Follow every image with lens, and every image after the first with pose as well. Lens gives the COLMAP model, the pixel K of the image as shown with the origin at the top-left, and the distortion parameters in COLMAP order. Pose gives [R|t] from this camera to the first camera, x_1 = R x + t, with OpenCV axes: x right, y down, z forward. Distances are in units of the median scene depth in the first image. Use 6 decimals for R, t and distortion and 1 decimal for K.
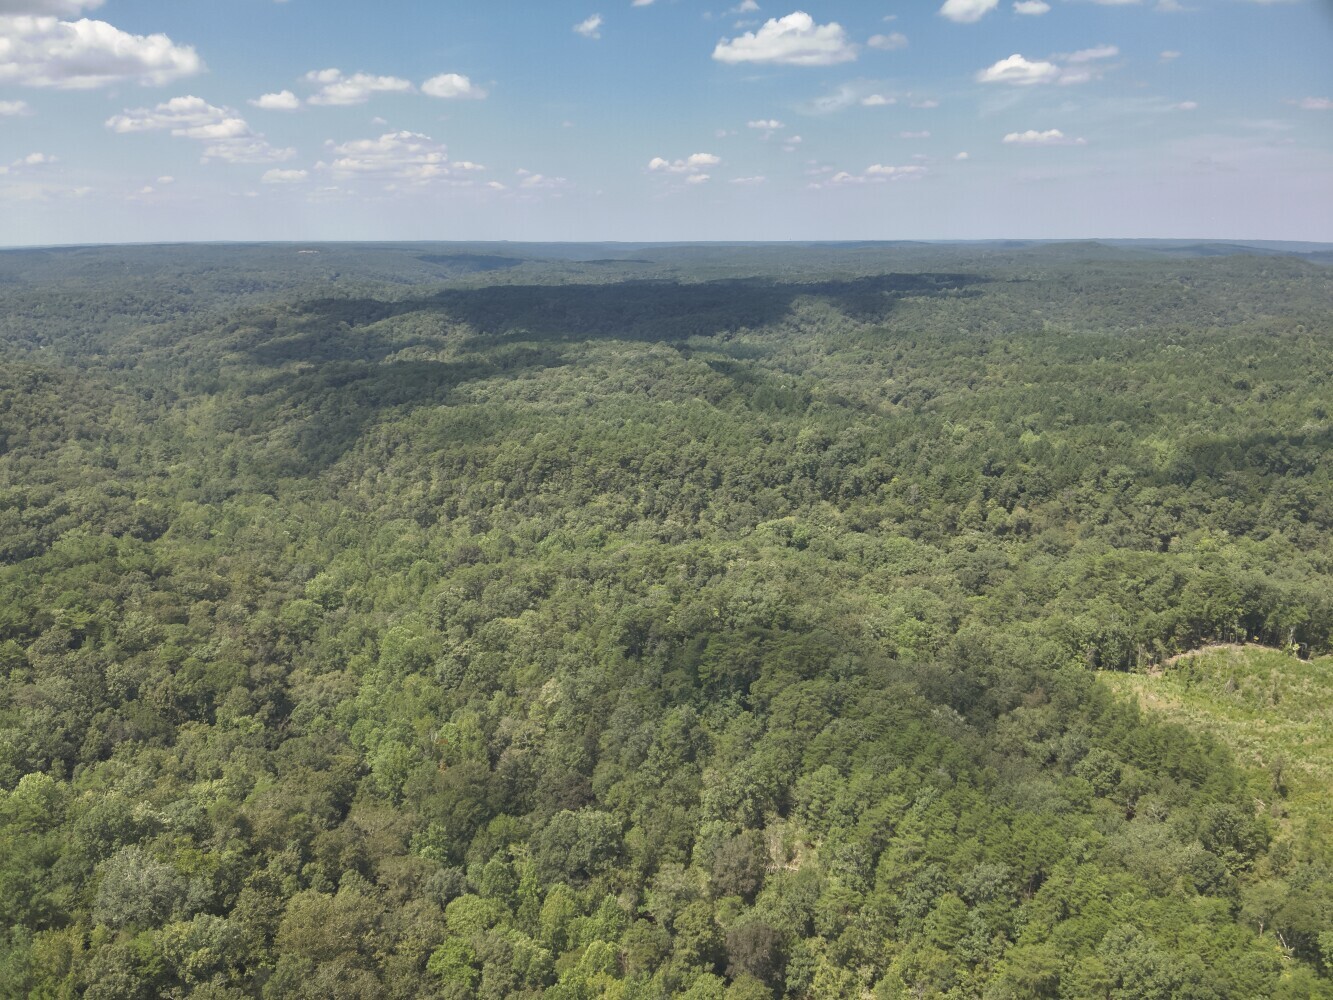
lens RADIAL K [[1007.6, 0, 673.7], [0, 1007.6, 499.0], [0, 0, 1]] dist [0.199194, -0.411936]
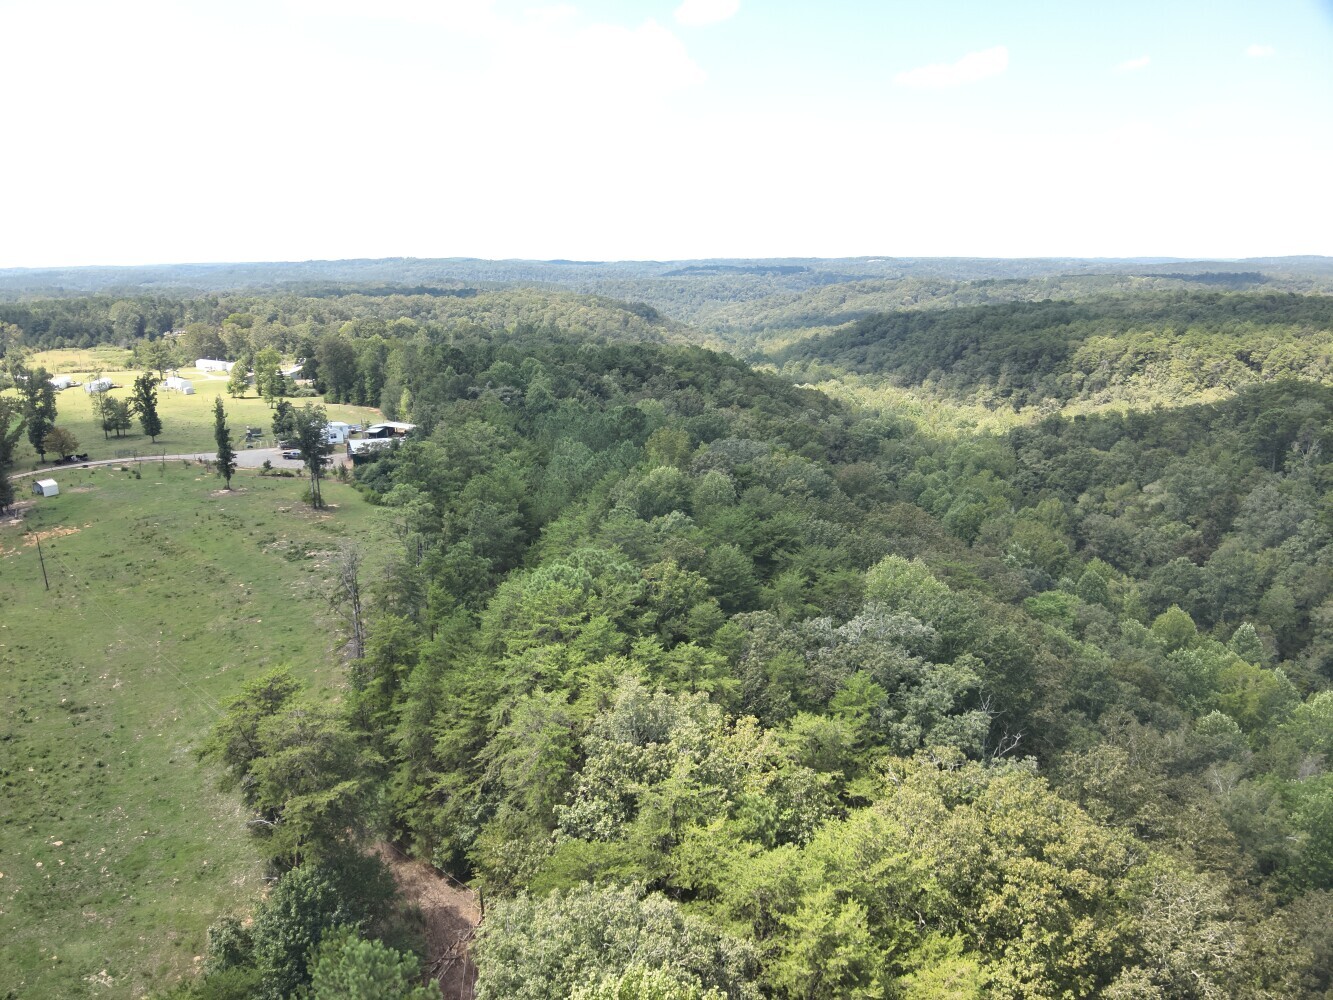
lens RADIAL K [[998.5, 0, 660.5], [0, 998.5, 503.1], [0, 0, 1]] dist [0.207000, -0.392652]
pose [[0.863040, 0.120058, -0.490661, -0.033577], [-0.138937, 0.990299, -0.002068, 0.154170], [0.485653, 0.069956, 0.871348, 0.033172]]
